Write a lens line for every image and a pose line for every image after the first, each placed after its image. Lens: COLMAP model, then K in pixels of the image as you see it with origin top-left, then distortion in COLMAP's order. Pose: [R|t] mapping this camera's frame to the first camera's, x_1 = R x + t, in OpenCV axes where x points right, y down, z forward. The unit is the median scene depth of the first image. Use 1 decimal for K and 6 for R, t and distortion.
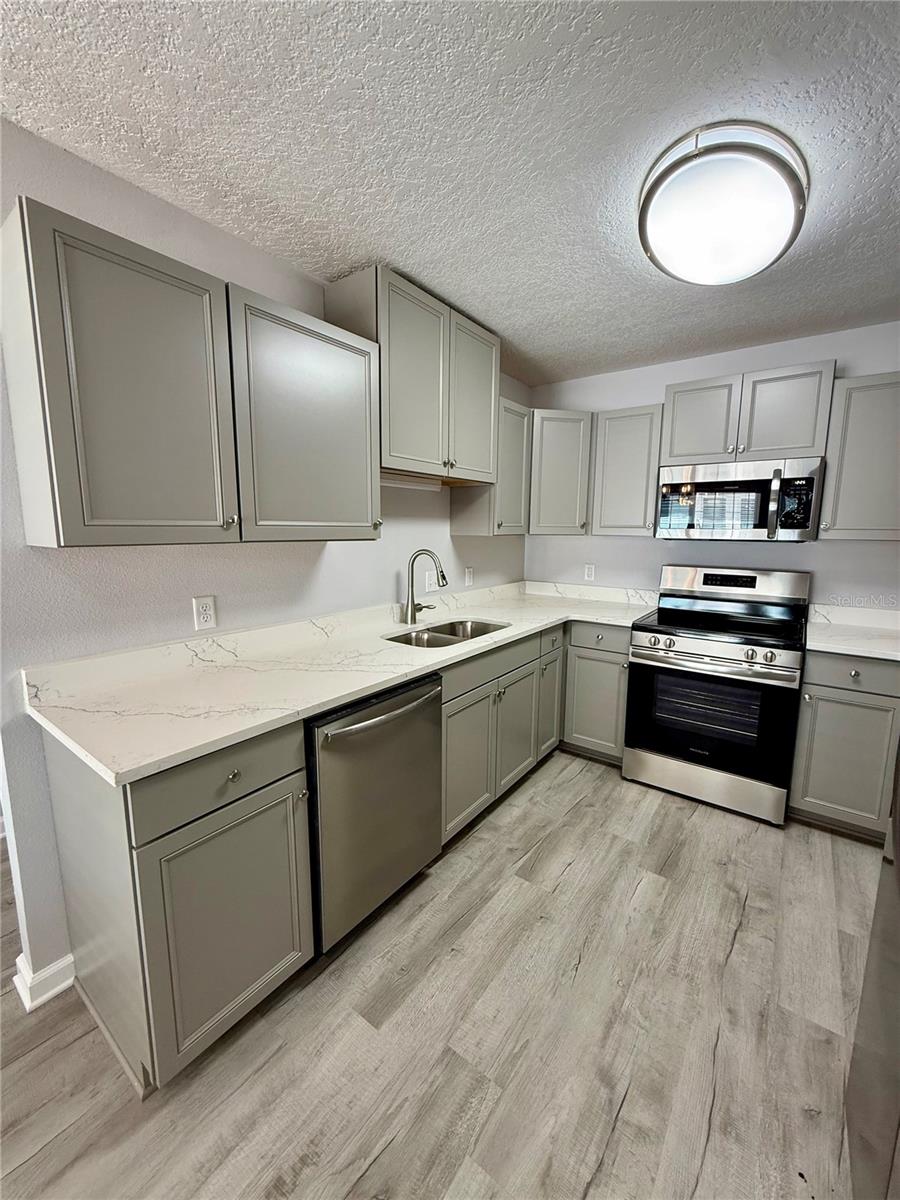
lens RADIAL K [[477.9, 0, 450.0], [0, 477.9, 600.0], [0, 0, 1]] dist [-0.000924, 0.000558]
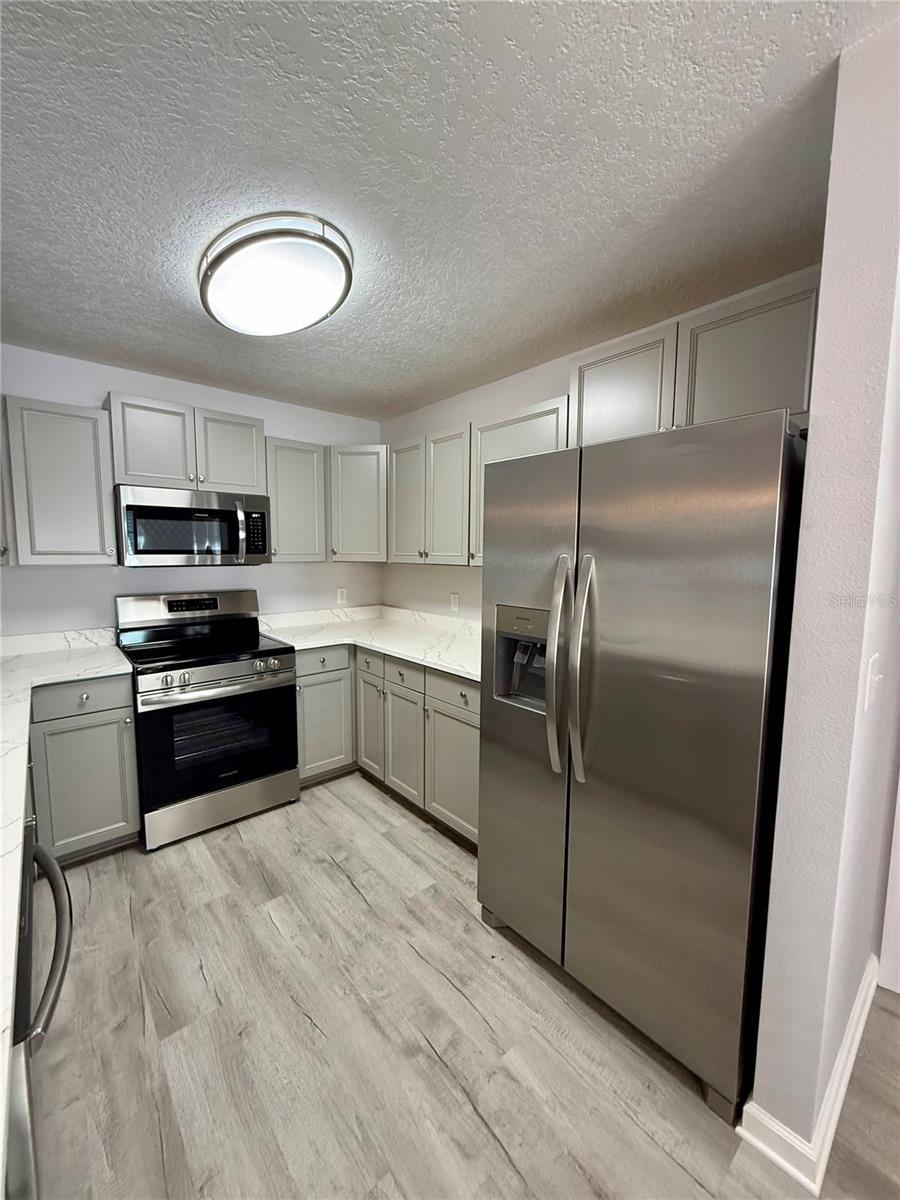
lens RADIAL K [[477.9, 0, 450.0], [0, 477.9, 600.0], [0, 0, 1]] dist [-0.000924, 0.000558]
pose [[0.219943, -0.108849, 0.969421, -0.414546], [0.144479, 0.986431, 0.077979, -0.075431], [-0.964754, 0.122909, 0.232685, 0.349657]]
